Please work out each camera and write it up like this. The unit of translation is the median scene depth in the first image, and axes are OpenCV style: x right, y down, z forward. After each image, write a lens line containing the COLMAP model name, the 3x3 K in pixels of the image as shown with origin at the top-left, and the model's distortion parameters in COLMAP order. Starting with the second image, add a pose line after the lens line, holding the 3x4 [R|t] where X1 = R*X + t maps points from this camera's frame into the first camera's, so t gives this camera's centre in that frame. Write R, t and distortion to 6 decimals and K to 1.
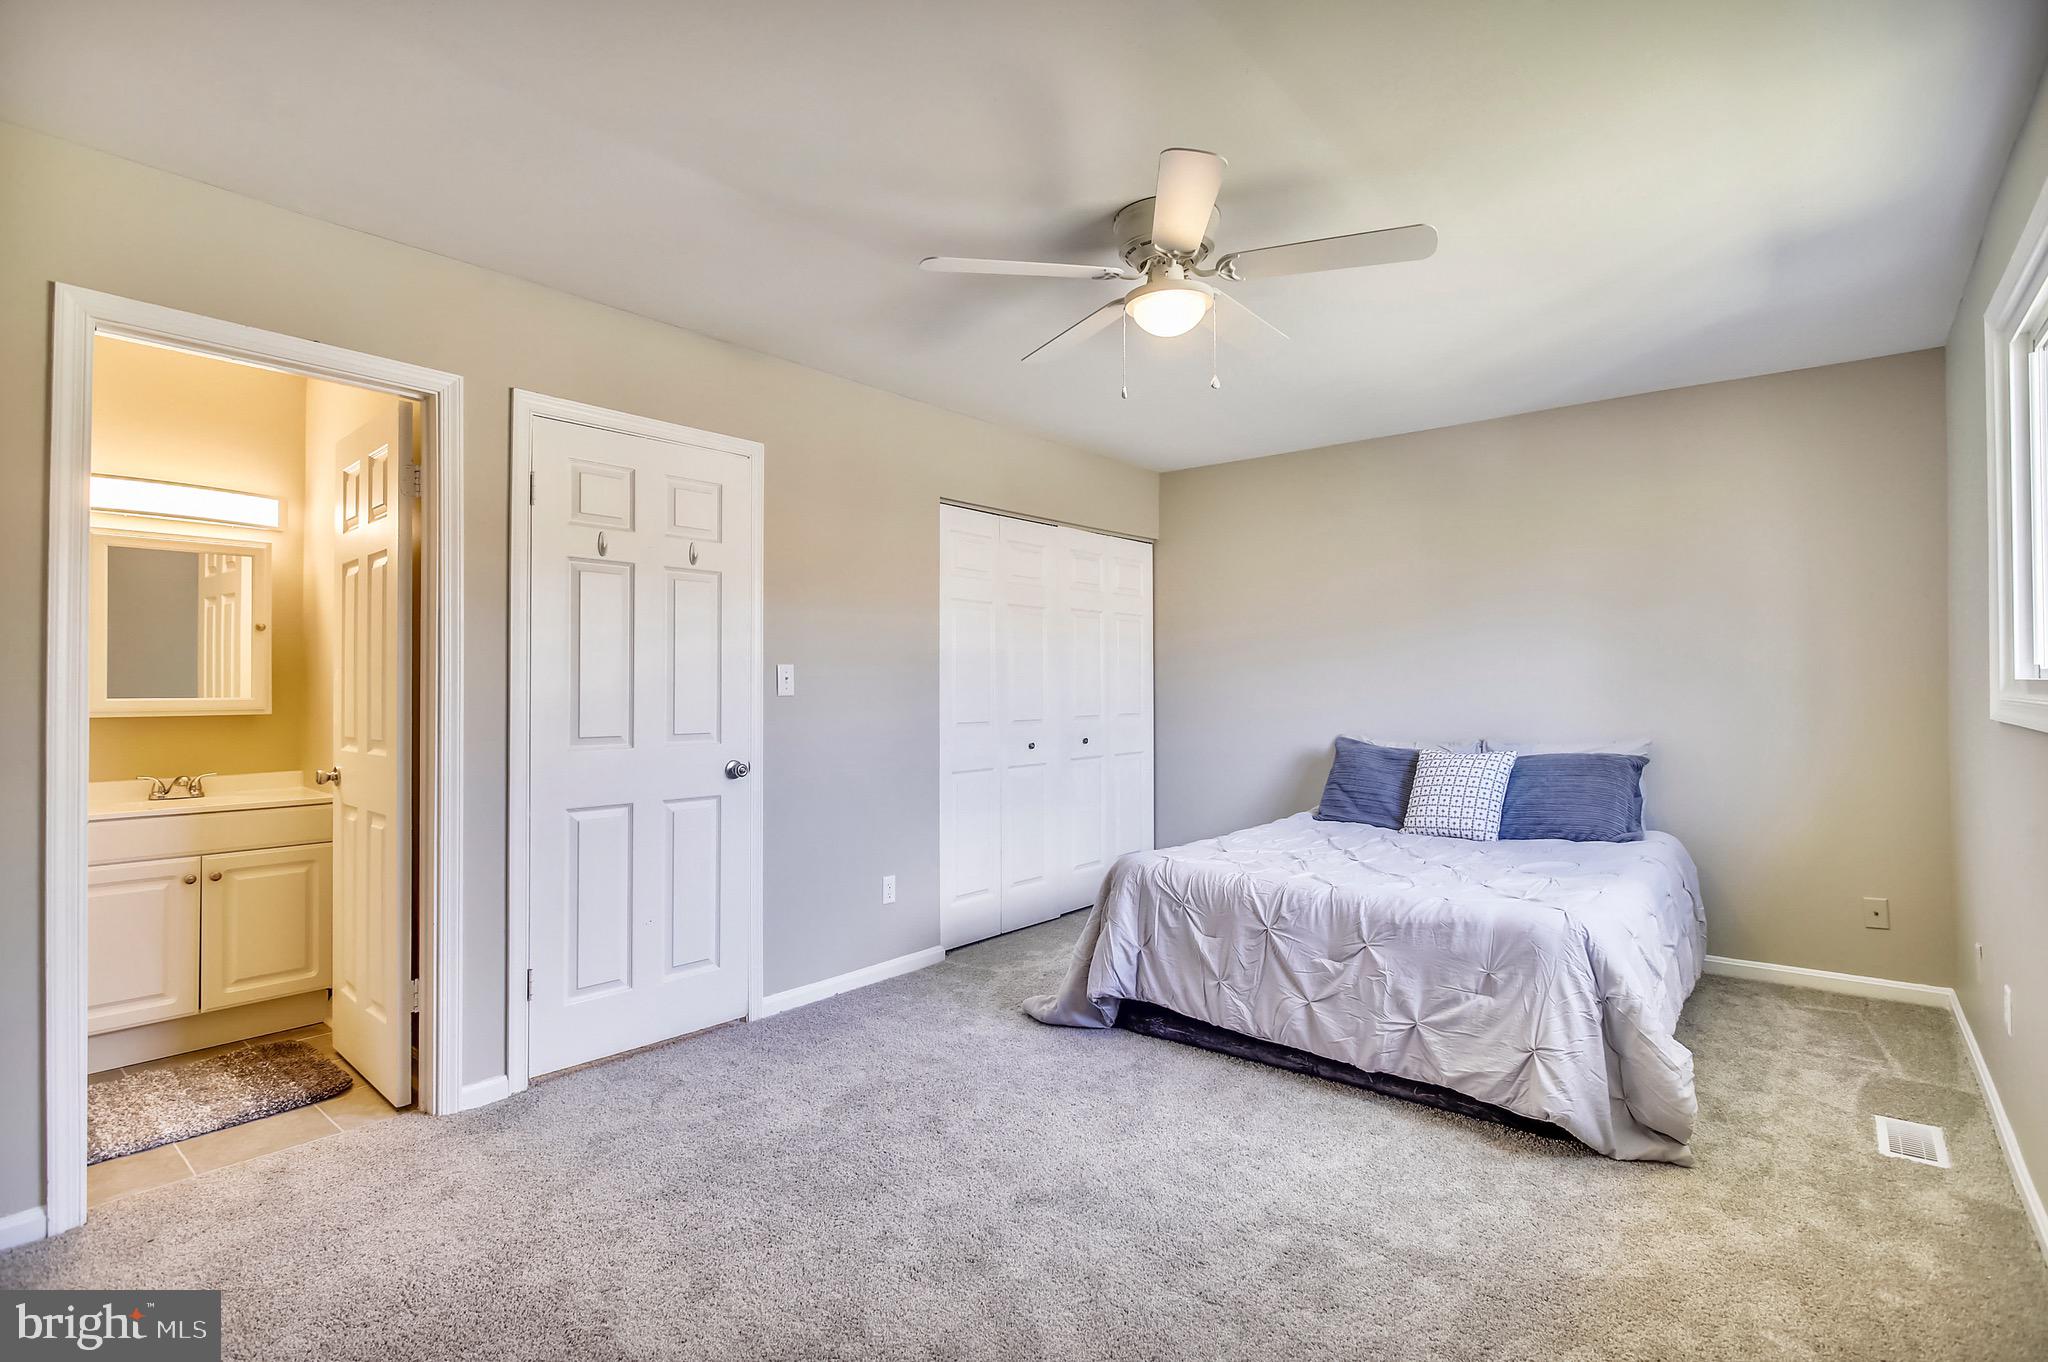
lens RADIAL K [[961.2, 0, 995.9], [0, 961.2, 681.7], [0, 0, 1]] dist [-0.001513, 0.000088]
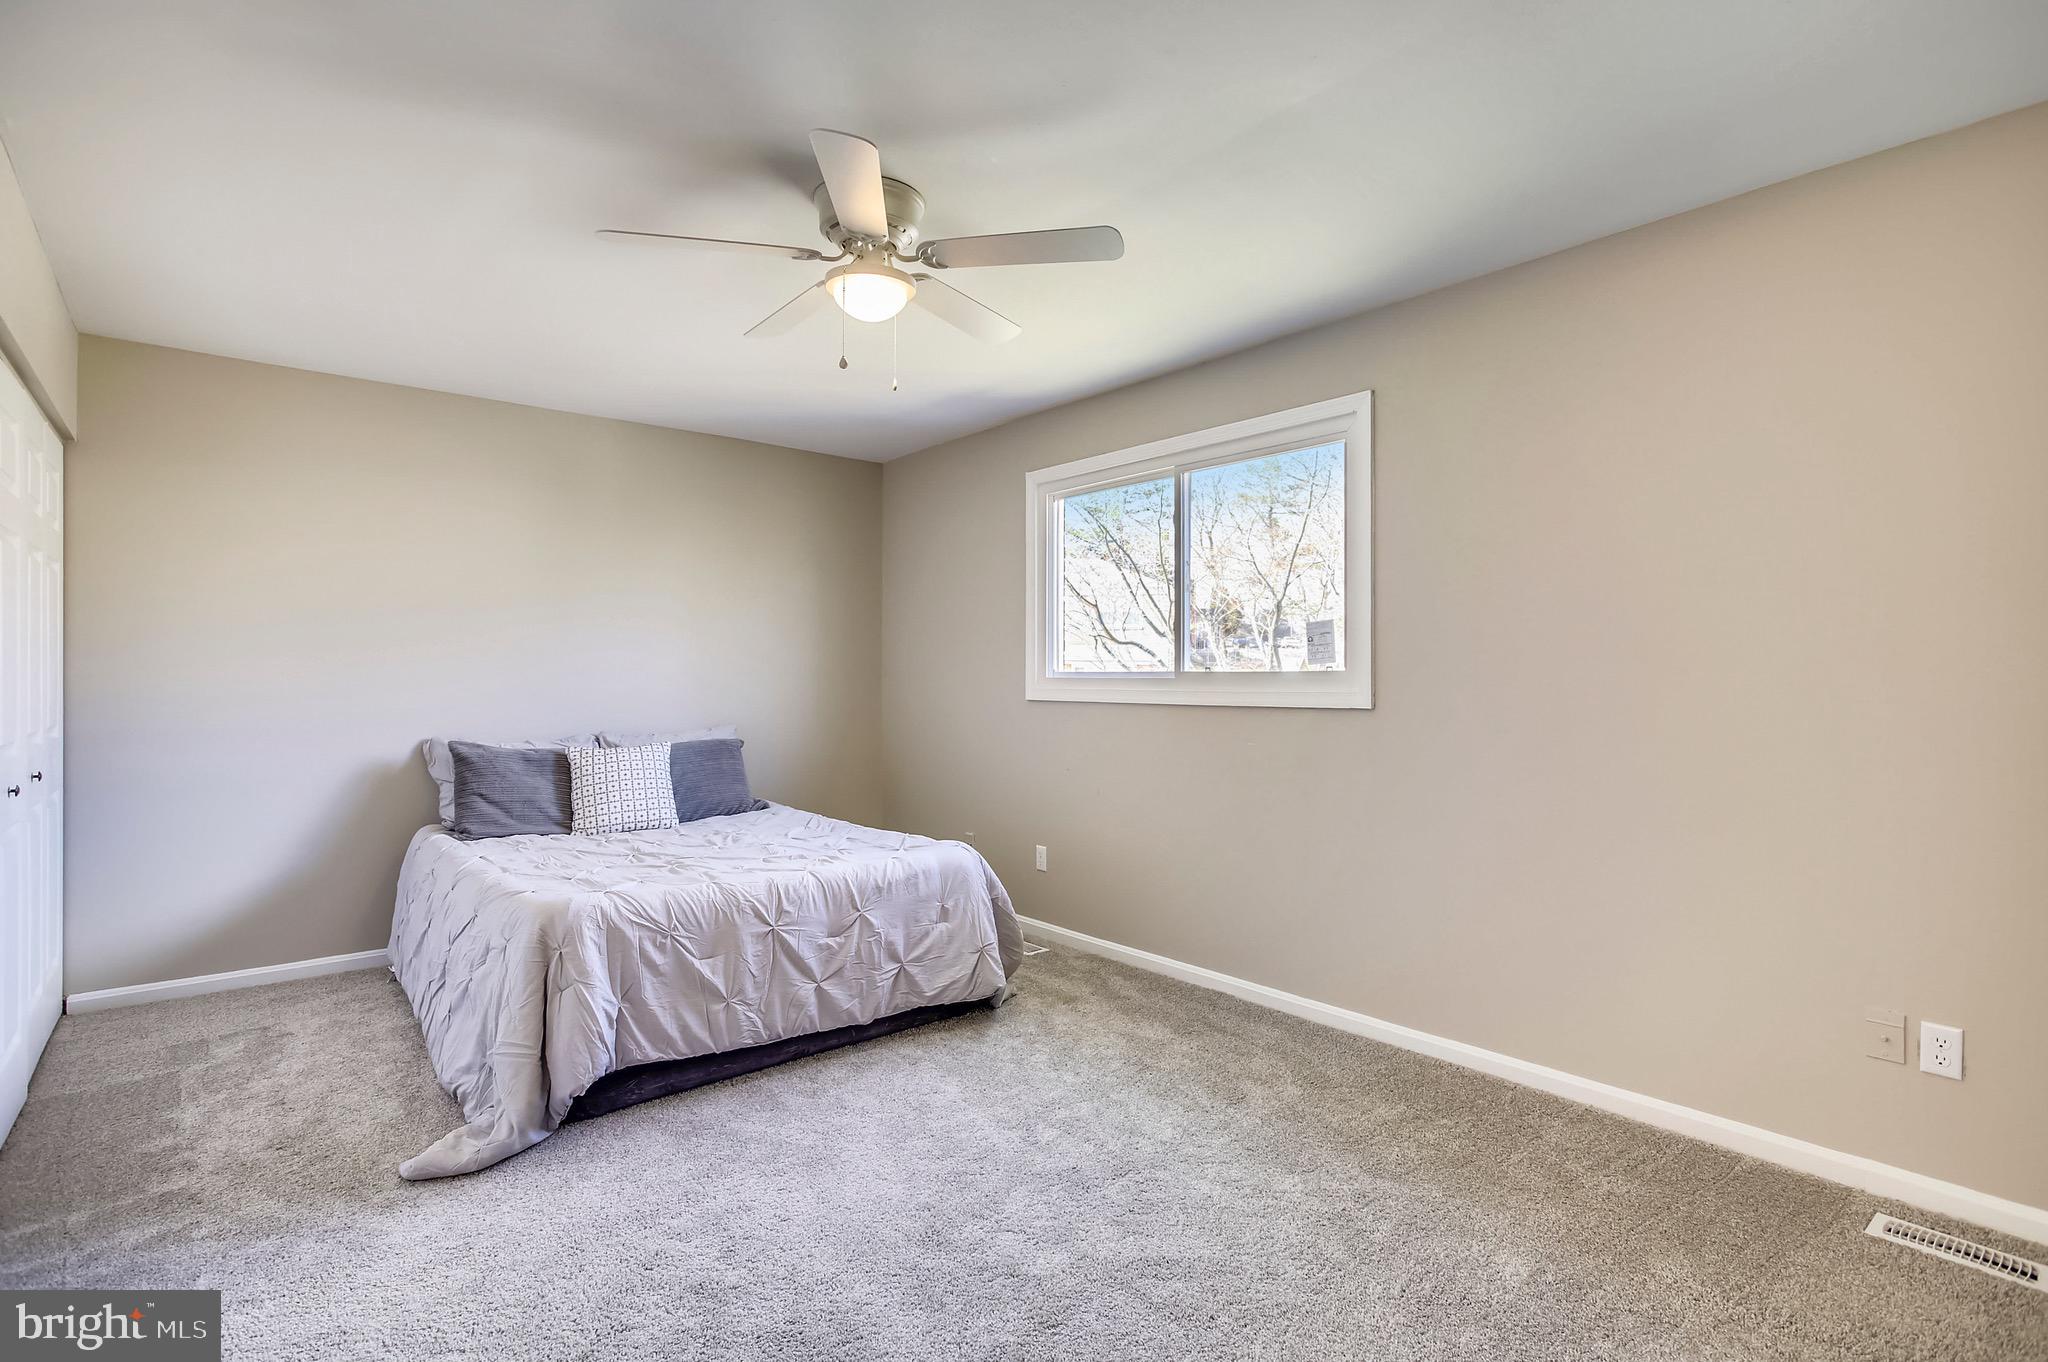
lens RADIAL K [[993.5, 0, 1016.4], [0, 993.5, 672.7], [0, 0, 1]] dist [0.002586, 0.000990]
pose [[0.178412, 0.013078, 0.983869, -0.670274], [-0.007128, 0.999903, -0.011999, 0.006143], [-0.983930, -0.004872, 0.178488, 0.567850]]
